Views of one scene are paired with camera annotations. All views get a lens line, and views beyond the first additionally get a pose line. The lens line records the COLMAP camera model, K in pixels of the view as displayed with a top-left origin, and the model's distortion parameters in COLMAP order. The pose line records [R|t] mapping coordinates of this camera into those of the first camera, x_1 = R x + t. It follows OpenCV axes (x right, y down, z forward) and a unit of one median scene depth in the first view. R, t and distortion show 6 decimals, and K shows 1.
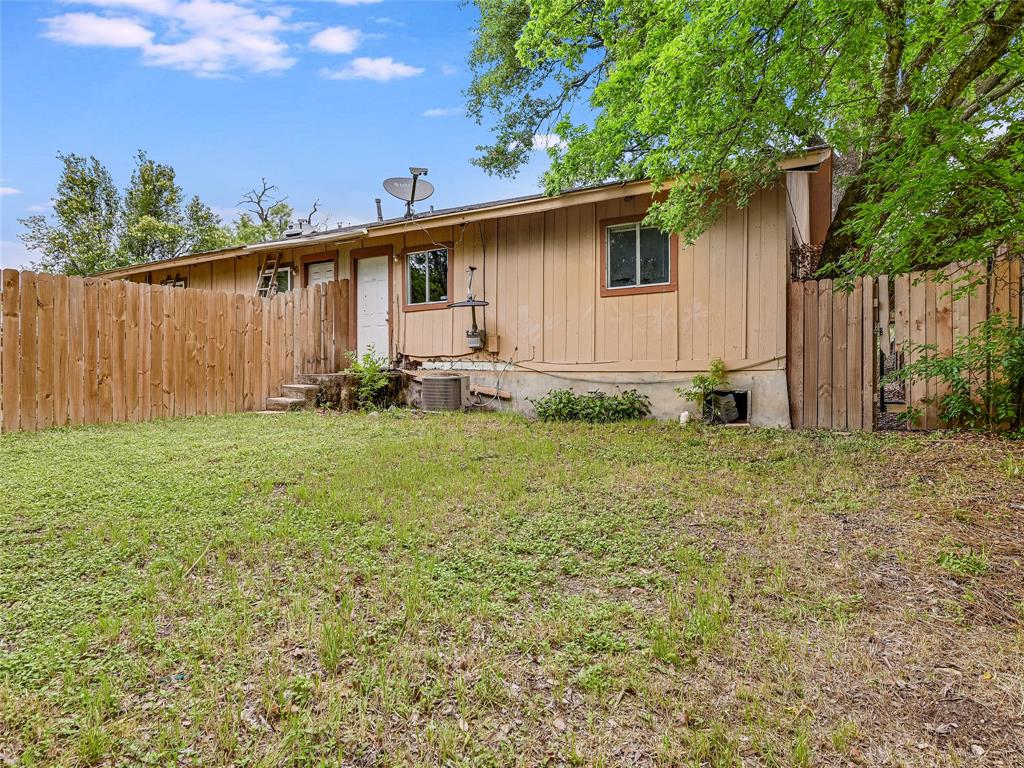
lens RADIAL K [[618.3, 0, 512.0], [0, 618.3, 384.0], [0, 0, 1]] dist [-0.002937, -0.000958]
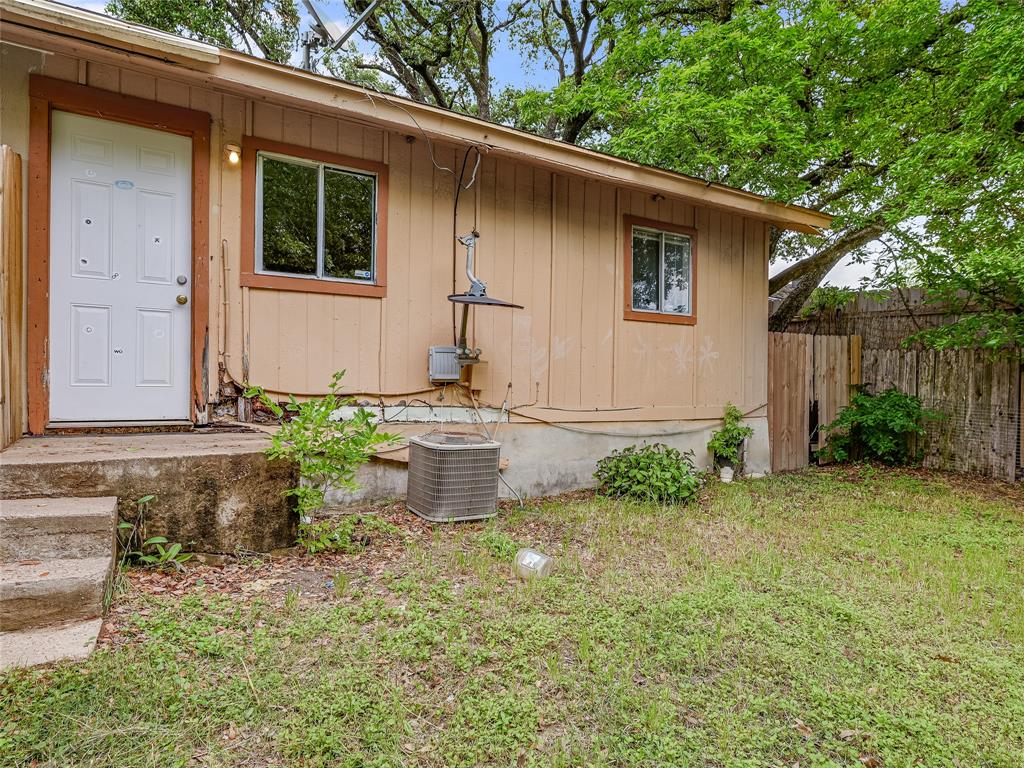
lens RADIAL K [[618.3, 0, 512.0], [0, 618.3, 384.0], [0, 0, 1]] dist [-0.002937, -0.000958]
pose [[0.446844, 0.006361, 0.894589, -0.522806], [-0.005546, 0.999975, -0.004339, -0.055260], [-0.894594, -0.003023, 0.446869, 0.725772]]
